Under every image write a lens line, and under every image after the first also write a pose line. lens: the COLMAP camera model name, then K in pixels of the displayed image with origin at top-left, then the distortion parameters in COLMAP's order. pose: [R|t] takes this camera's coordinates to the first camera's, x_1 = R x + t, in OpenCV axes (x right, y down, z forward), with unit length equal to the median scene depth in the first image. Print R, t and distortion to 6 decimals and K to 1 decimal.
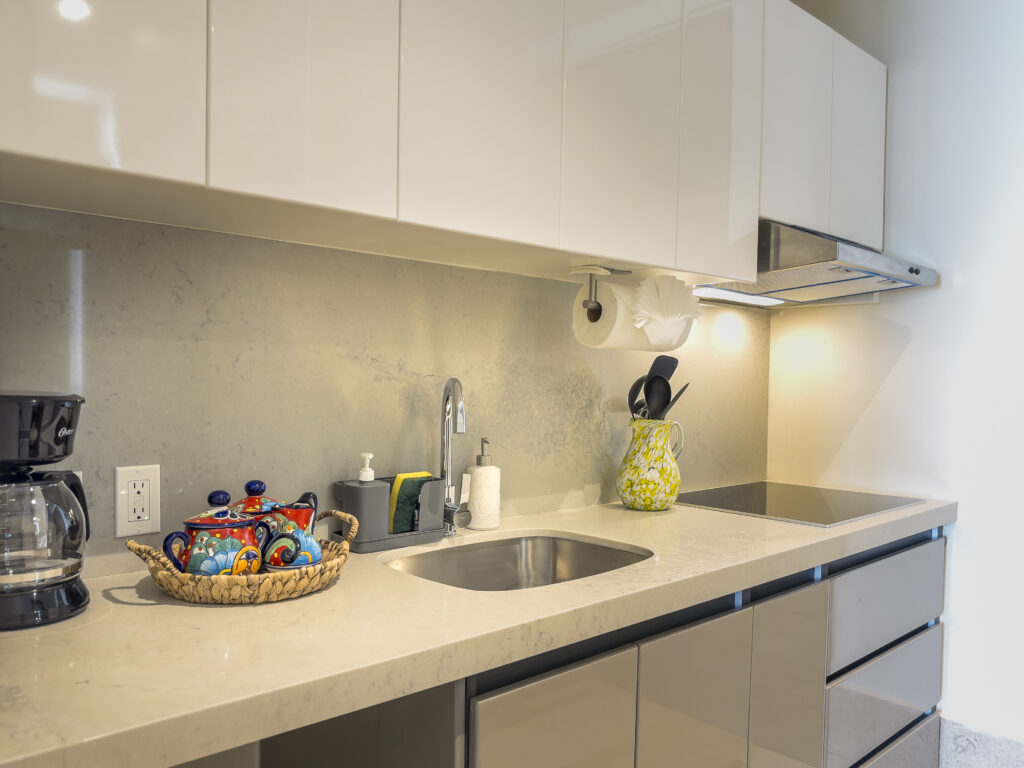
lens RADIAL K [[760.1, 0, 512.0], [0, 760.1, 384.0], [0, 0, 1]] dist [0.040584, -0.125544]
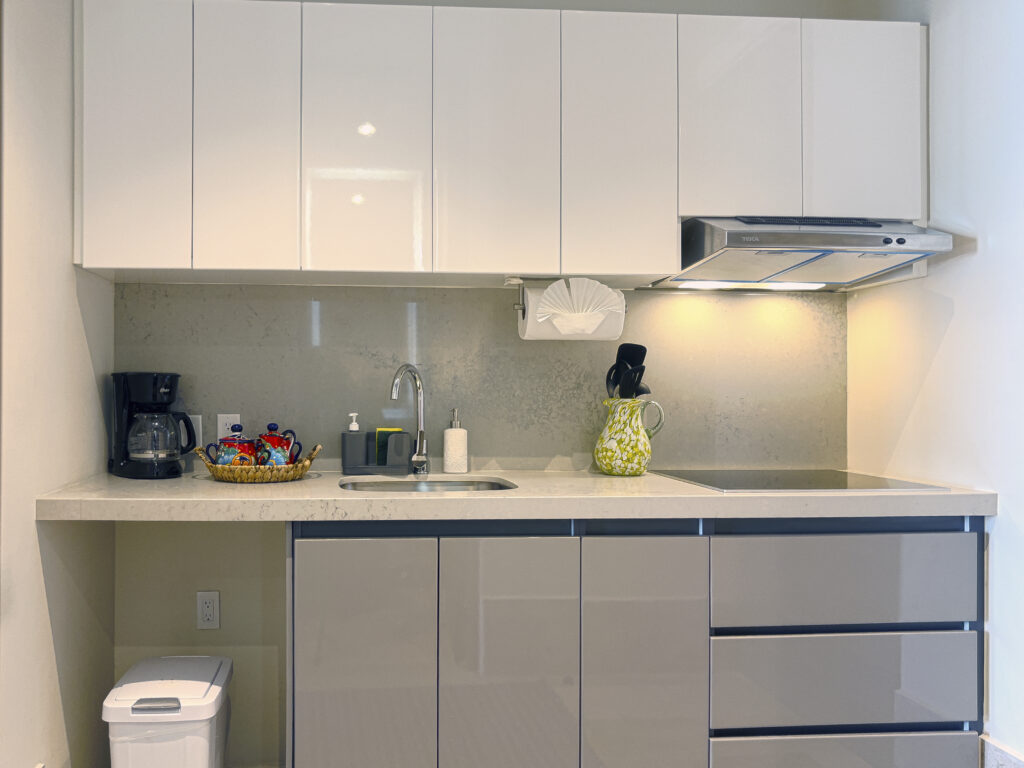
lens RADIAL K [[866.0, 0, 512.0], [0, 866.0, 384.0], [0, 0, 1]] dist [0.054702, -0.192382]
pose [[0.781446, -0.025531, -0.623450, 0.929930], [0.003686, 0.999334, -0.036304, 0.075739], [0.623962, 0.026072, 0.781020, -0.158051]]
